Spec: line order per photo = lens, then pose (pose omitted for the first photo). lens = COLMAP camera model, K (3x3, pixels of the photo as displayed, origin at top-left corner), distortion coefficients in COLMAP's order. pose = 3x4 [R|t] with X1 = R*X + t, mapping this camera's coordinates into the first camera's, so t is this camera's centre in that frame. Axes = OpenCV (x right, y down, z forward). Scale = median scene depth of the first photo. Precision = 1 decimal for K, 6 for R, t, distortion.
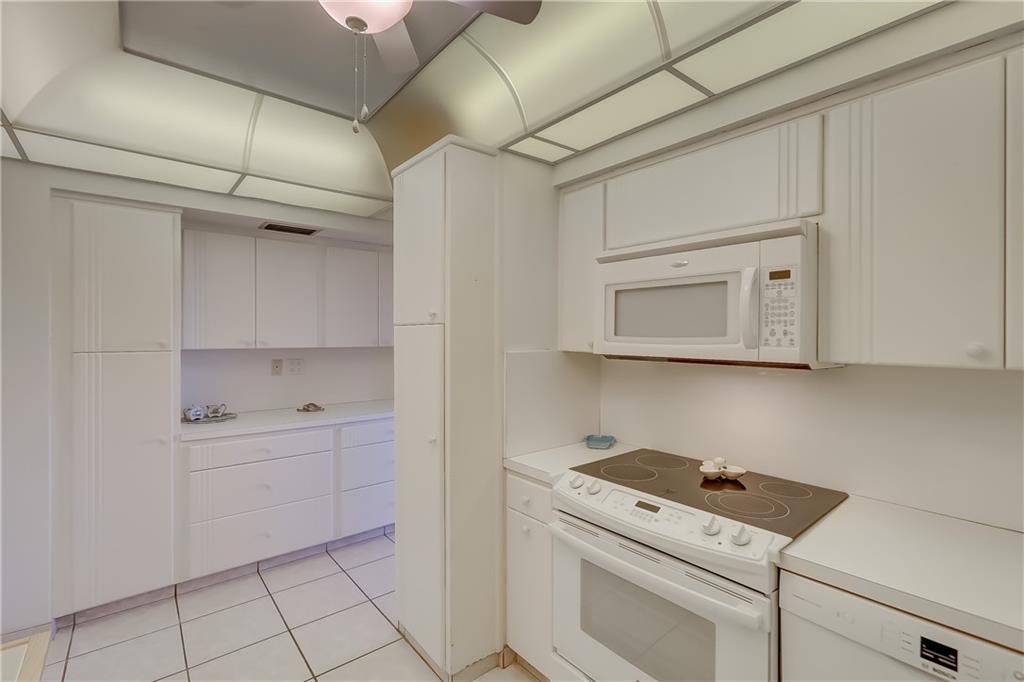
lens RADIAL K [[463.9, 0, 512.0], [0, 463.9, 341.0], [0, 0, 1]] dist [0.010410, 0.000169]
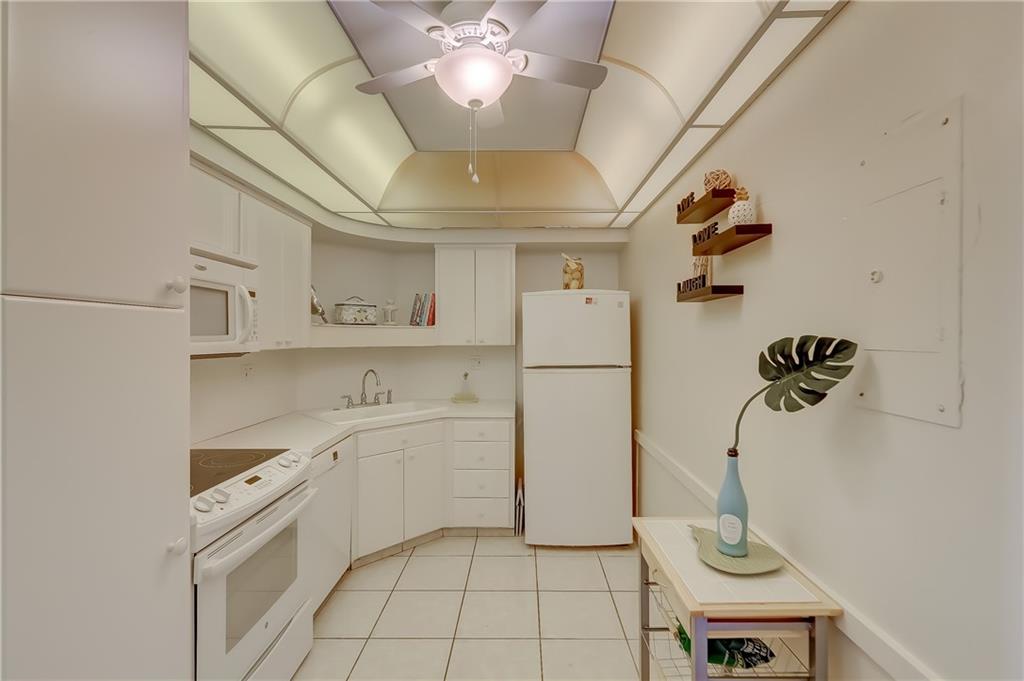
lens RADIAL K [[463.9, 0, 512.0], [0, 463.9, 340.5], [0, 0, 1]] dist [0.010410, 0.000169]
pose [[-0.758538, -0.009345, 0.651561, -0.915063], [0.001201, 0.999875, 0.015739, -0.012542], [-0.651627, 0.012721, -0.758433, 1.384528]]
